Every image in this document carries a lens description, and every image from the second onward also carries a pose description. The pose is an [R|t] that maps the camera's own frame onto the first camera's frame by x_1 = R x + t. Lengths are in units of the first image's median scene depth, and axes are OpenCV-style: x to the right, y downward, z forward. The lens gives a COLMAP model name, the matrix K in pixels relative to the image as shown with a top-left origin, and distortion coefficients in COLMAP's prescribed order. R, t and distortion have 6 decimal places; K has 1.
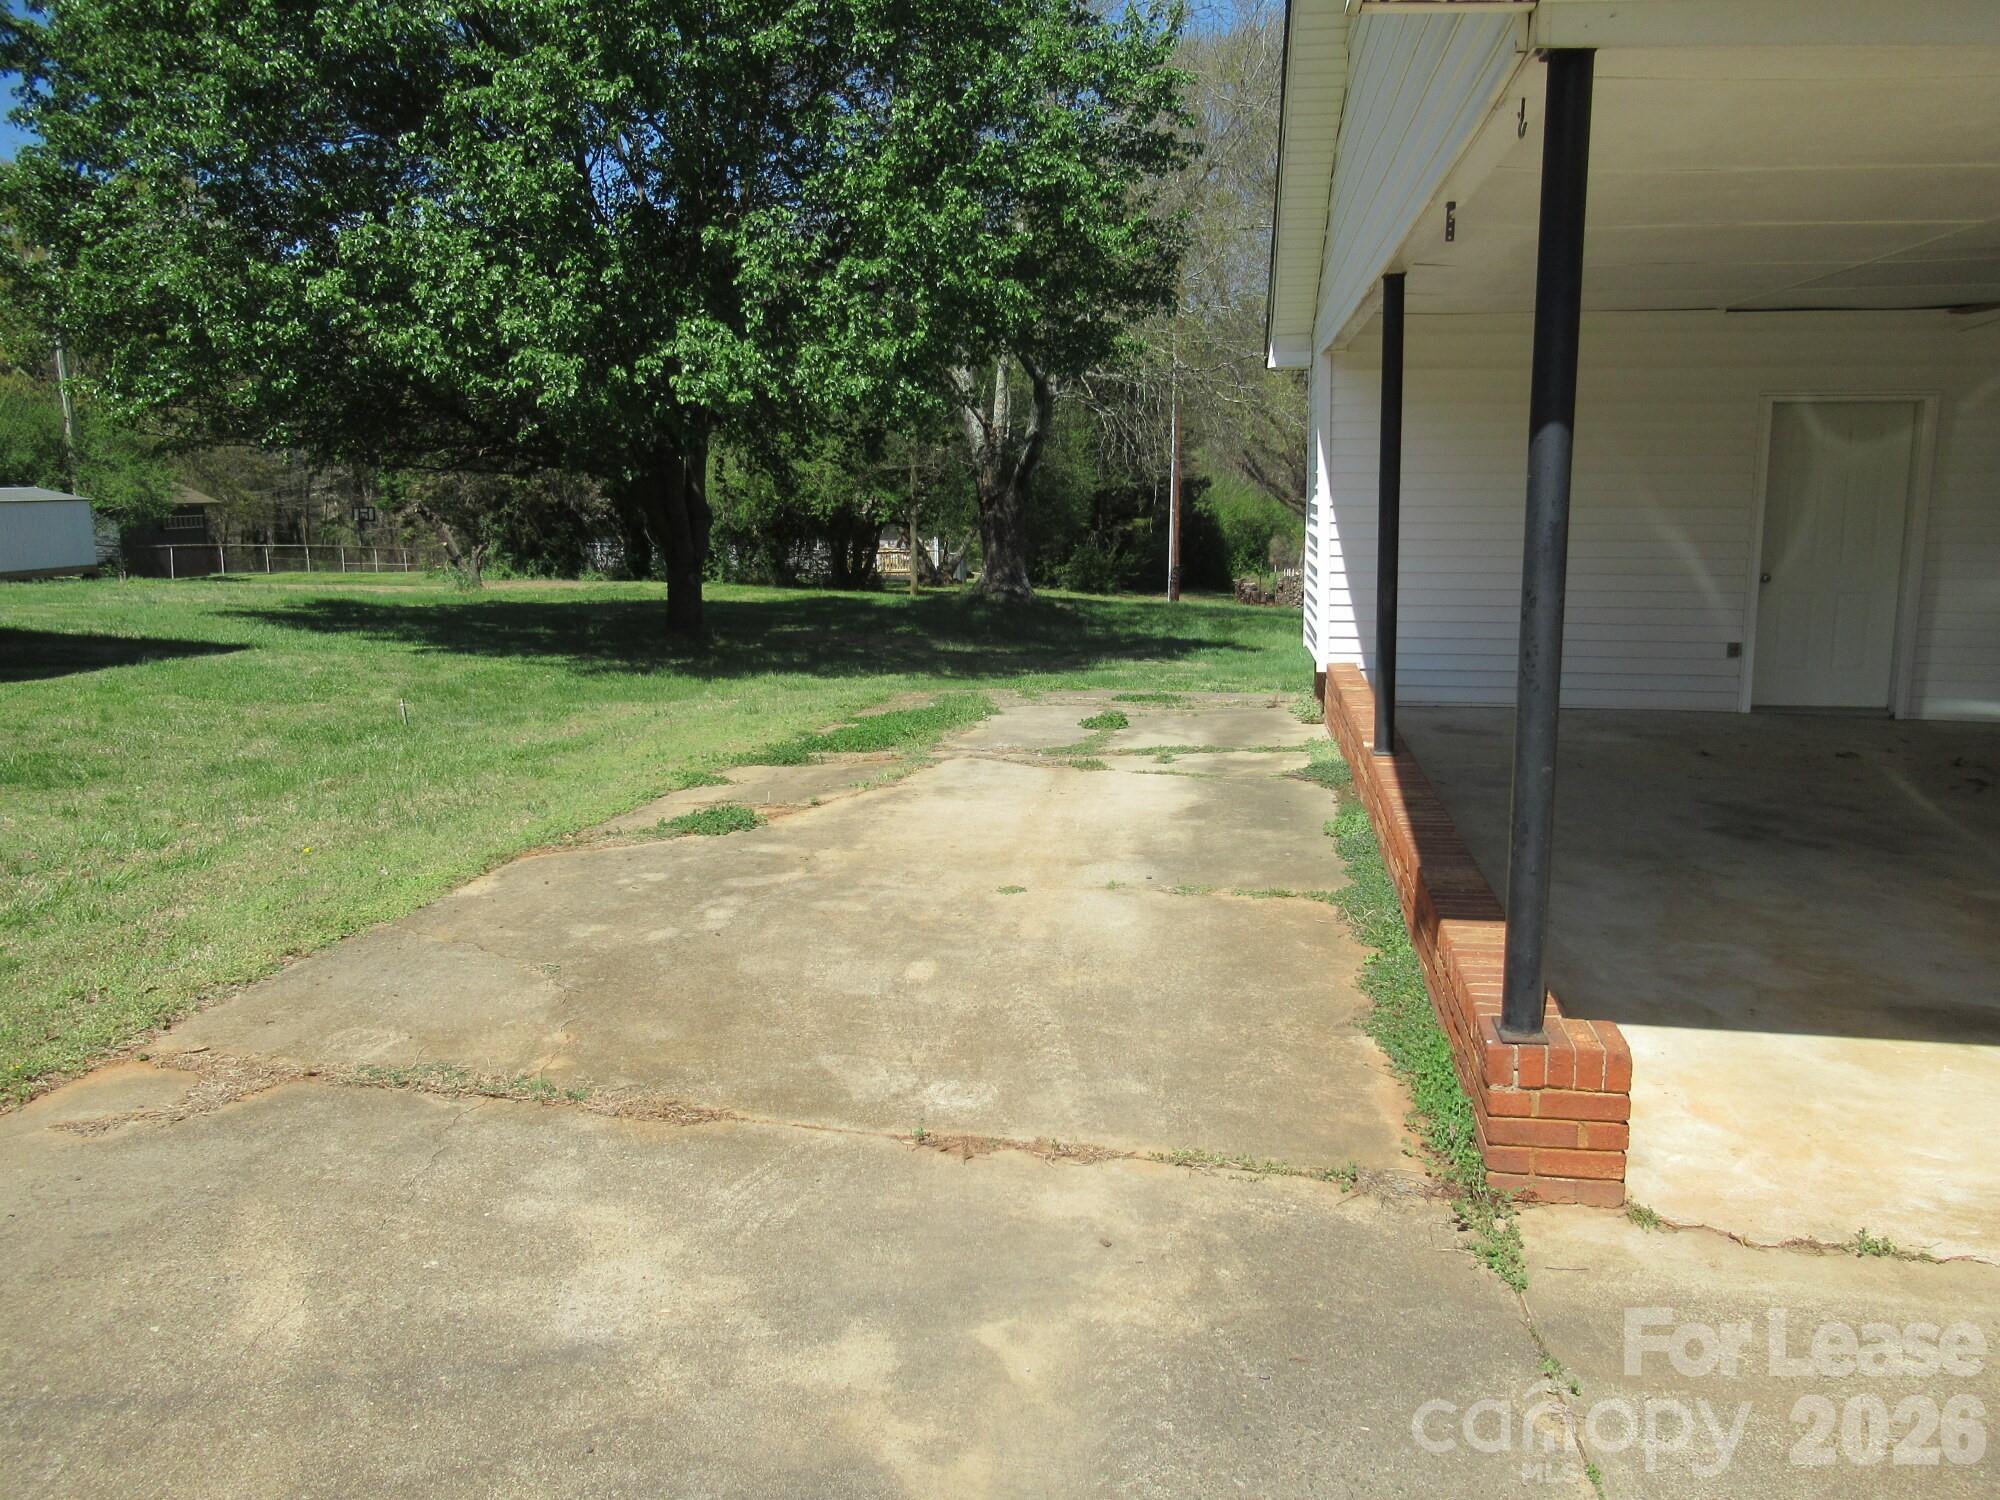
lens RADIAL K [[1498.8, 0, 1001.5], [0, 1498.8, 749.1], [0, 0, 1]] dist [-0.015669, -0.005371]
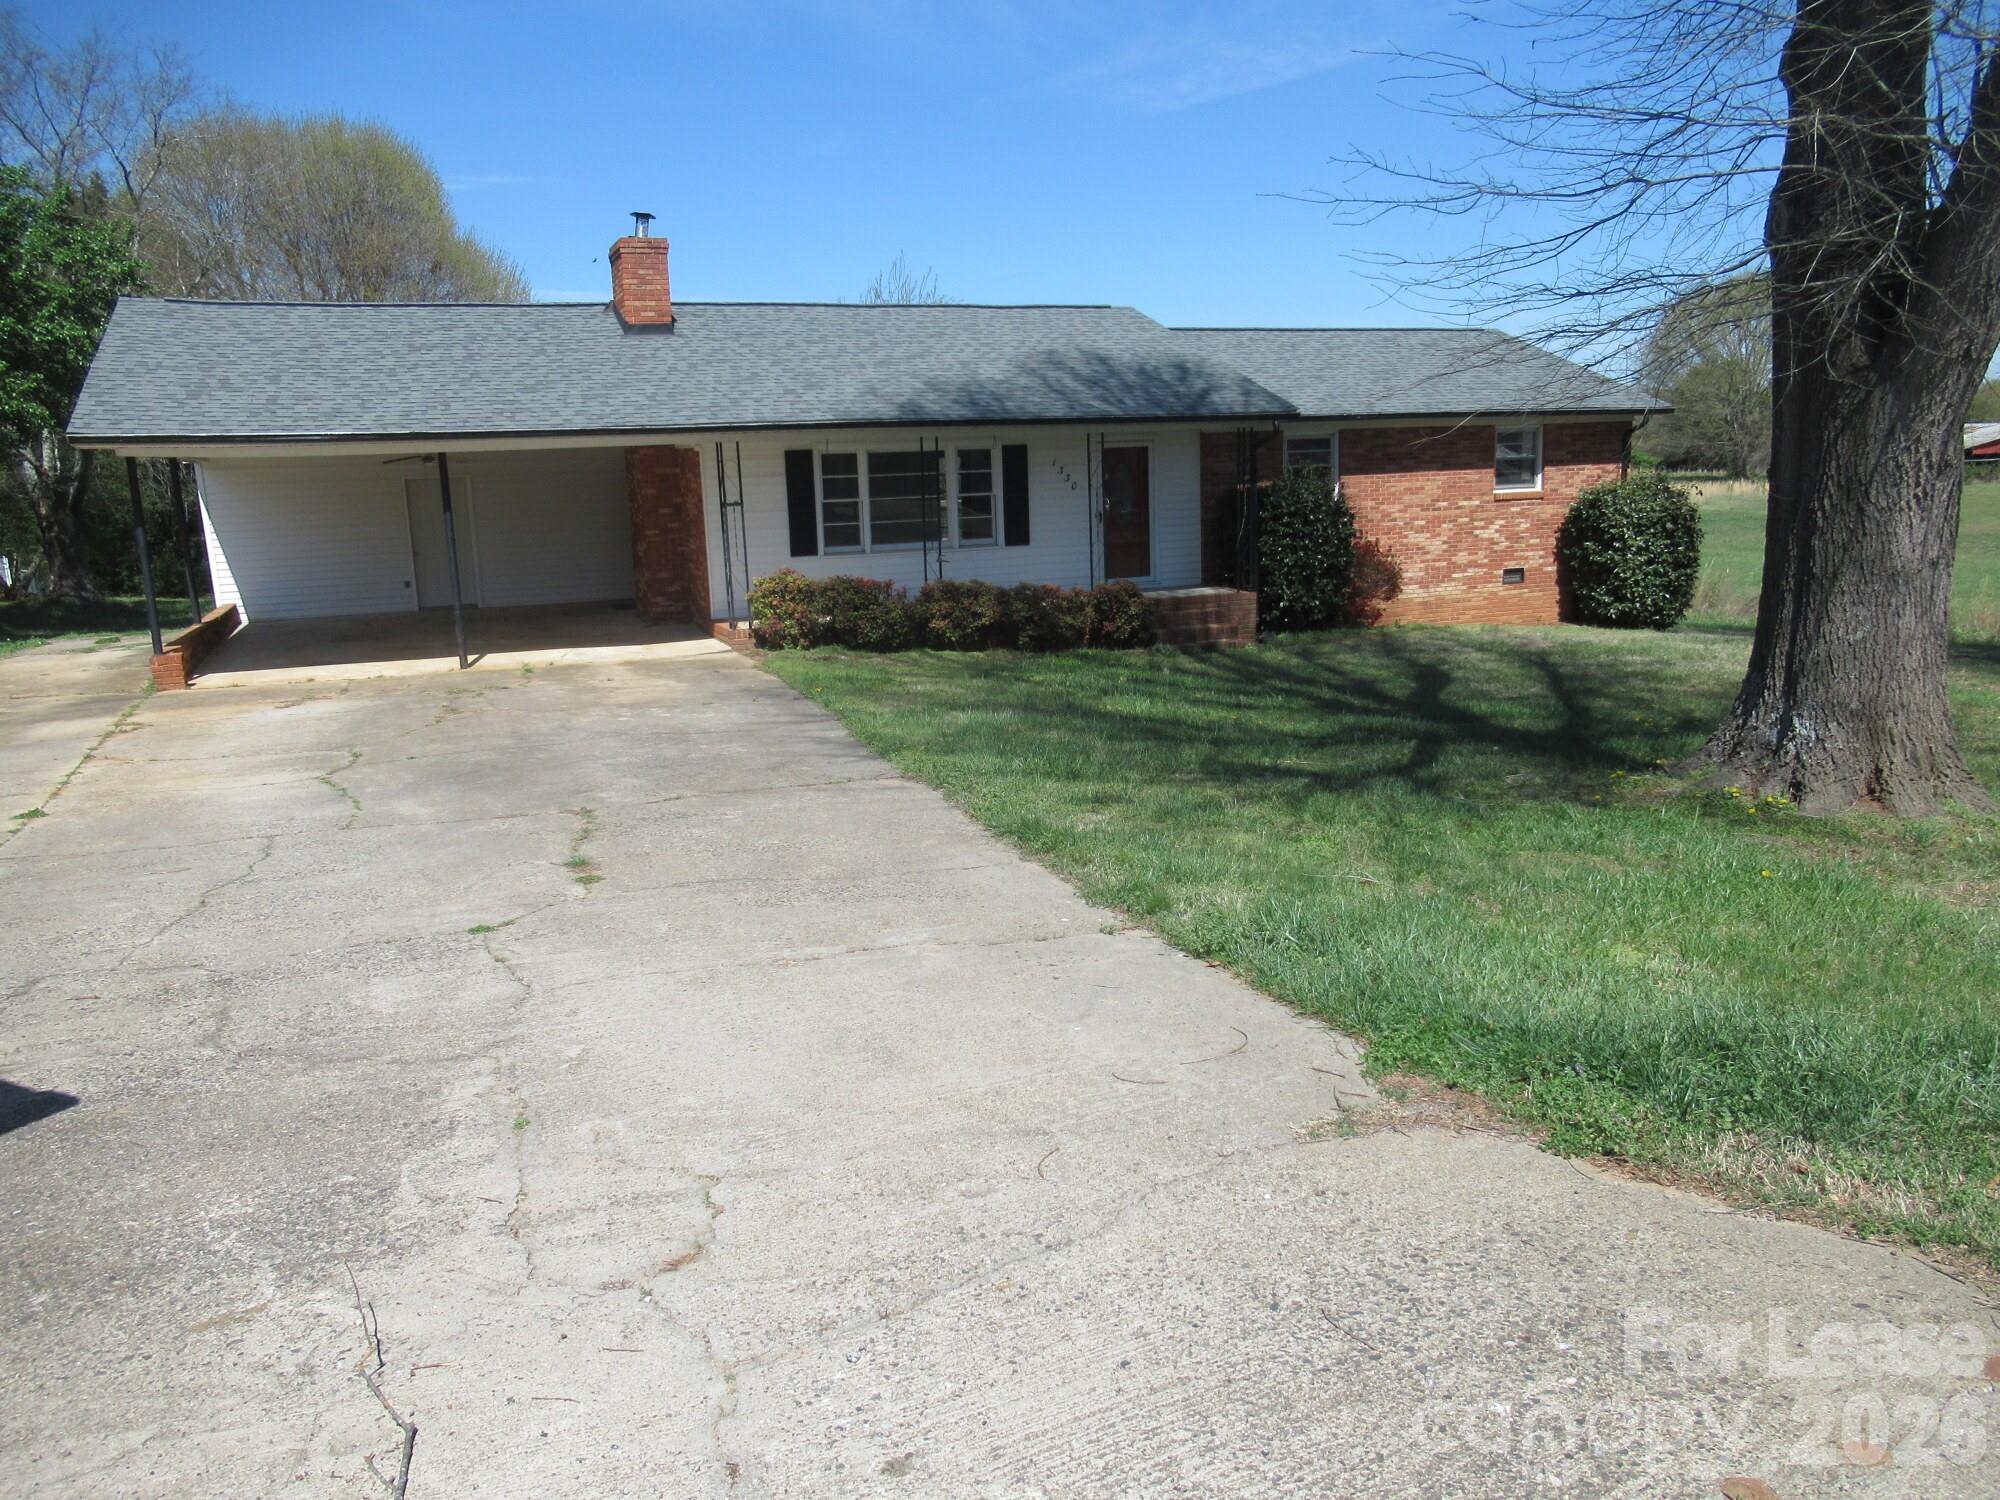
lens RADIAL K [[1498.8, 0, 997.8], [0, 1498.8, 752.5], [0, 0, 1]] dist [-0.015669, -0.005371]
pose [[0.856362, -0.121796, 0.501807, 0.025656], [0.117679, 0.992245, 0.040007, 0.071160], [-0.502788, 0.024791, 0.864054, -0.501736]]
